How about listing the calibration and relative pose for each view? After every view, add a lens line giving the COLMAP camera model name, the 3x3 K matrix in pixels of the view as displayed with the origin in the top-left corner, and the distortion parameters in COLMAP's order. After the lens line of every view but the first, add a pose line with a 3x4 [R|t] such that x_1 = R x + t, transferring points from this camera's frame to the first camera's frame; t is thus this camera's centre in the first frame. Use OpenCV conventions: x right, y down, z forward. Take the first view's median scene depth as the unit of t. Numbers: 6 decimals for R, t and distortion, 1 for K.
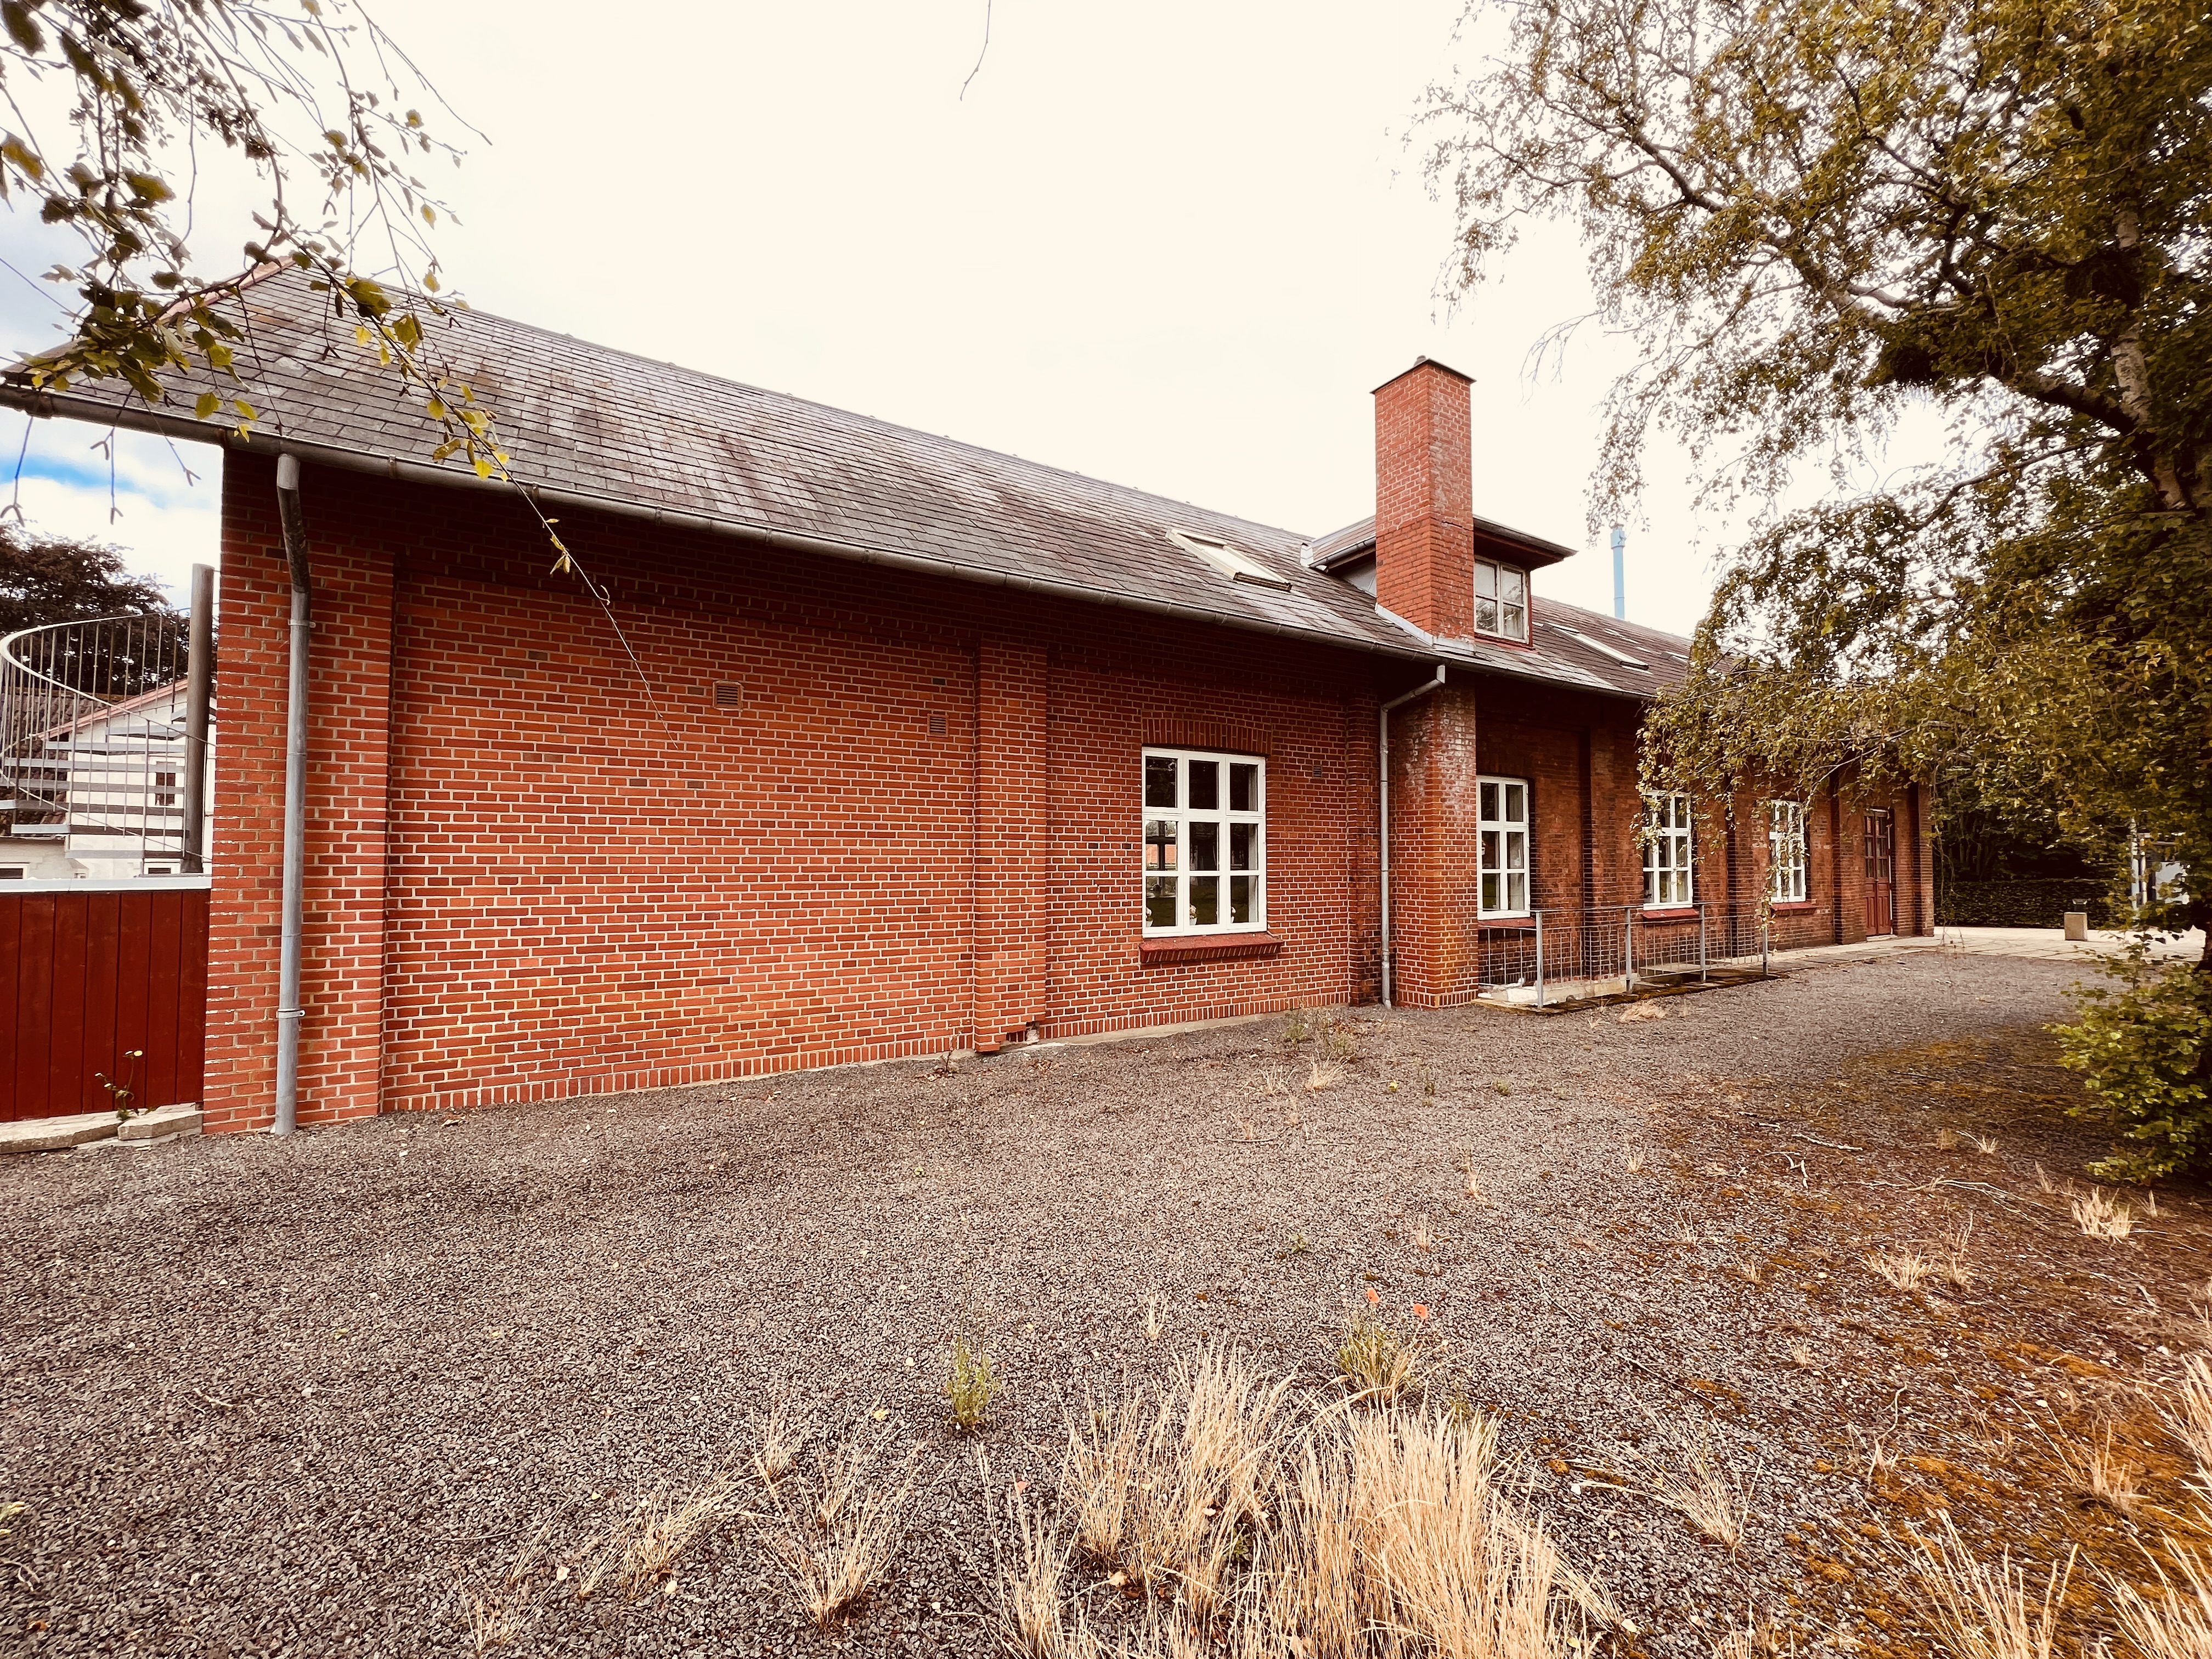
lens RADIAL K [[876.7, 0, 1092.7], [0, 876.7, 830.5], [0, 0, 1]] dist [0.002819, 0.000227]
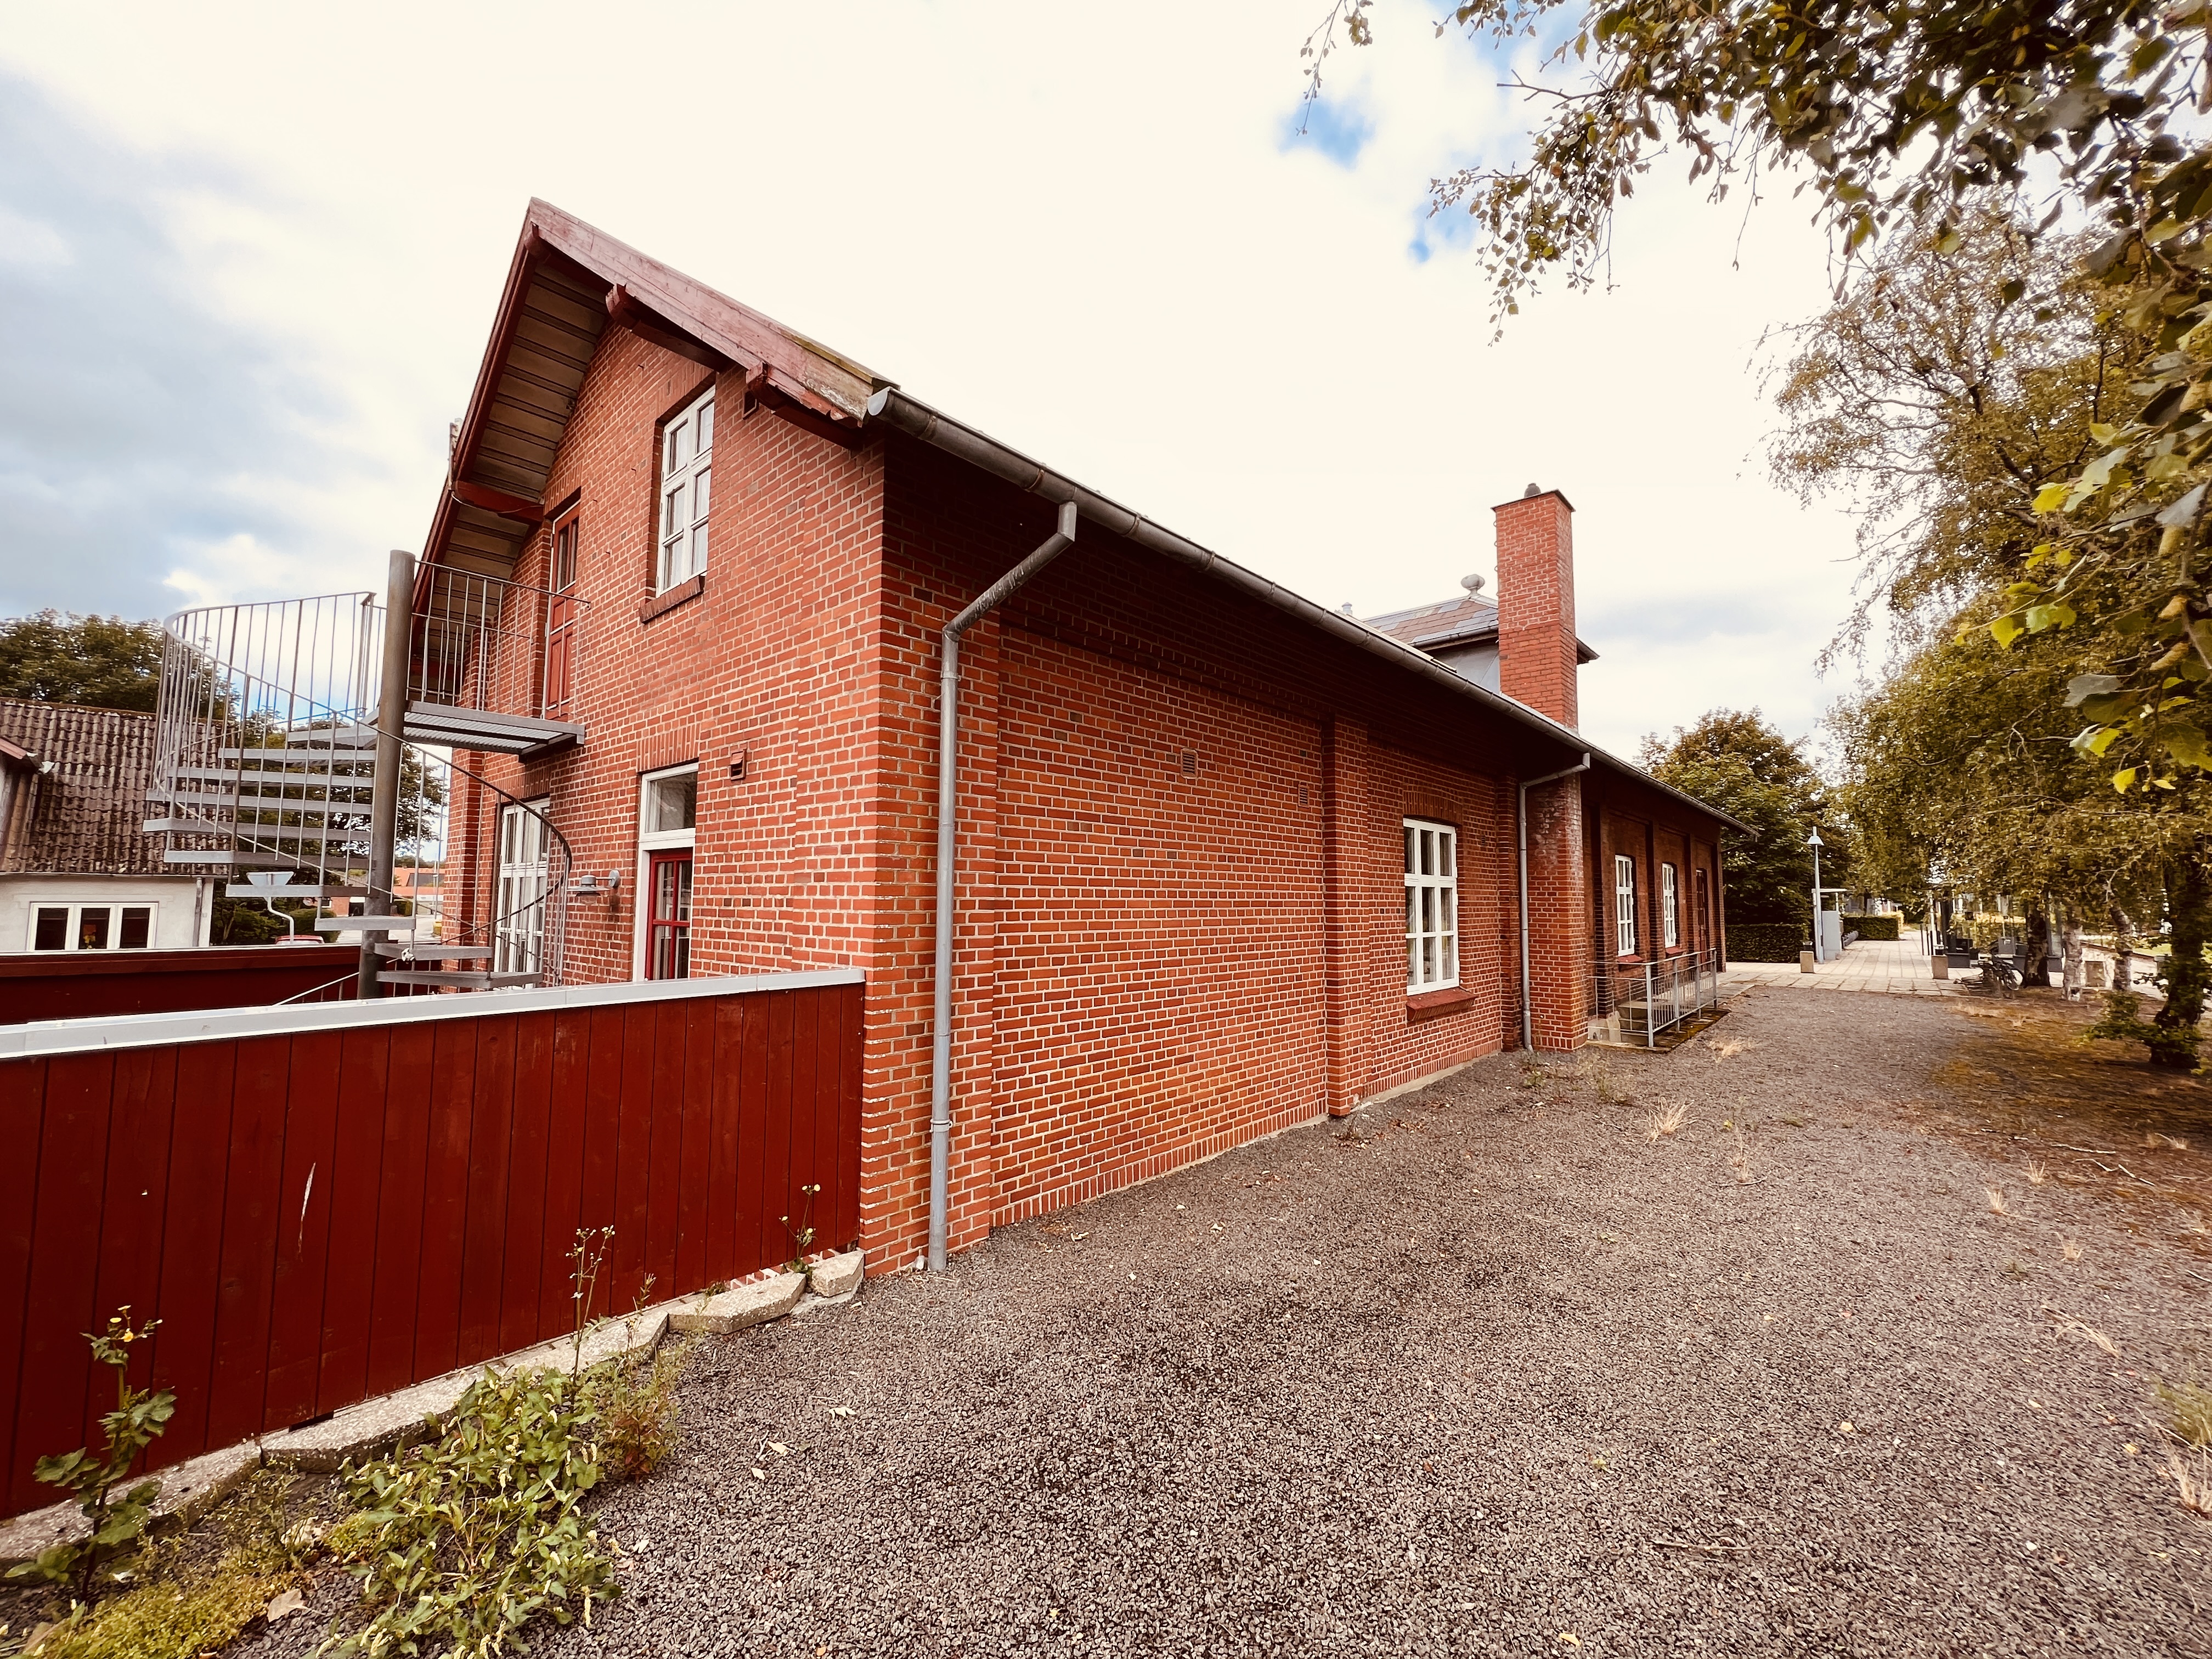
lens RADIAL K [[876.7, 0, 1105.2], [0, 876.7, 830.3], [0, 0, 1]] dist [0.002819, 0.000227]
pose [[0.960116, 0.027640, 0.278231, -0.749418], [-0.015942, 0.998895, -0.044218, -0.033625], [-0.279146, 0.038019, 0.959496, 0.088785]]
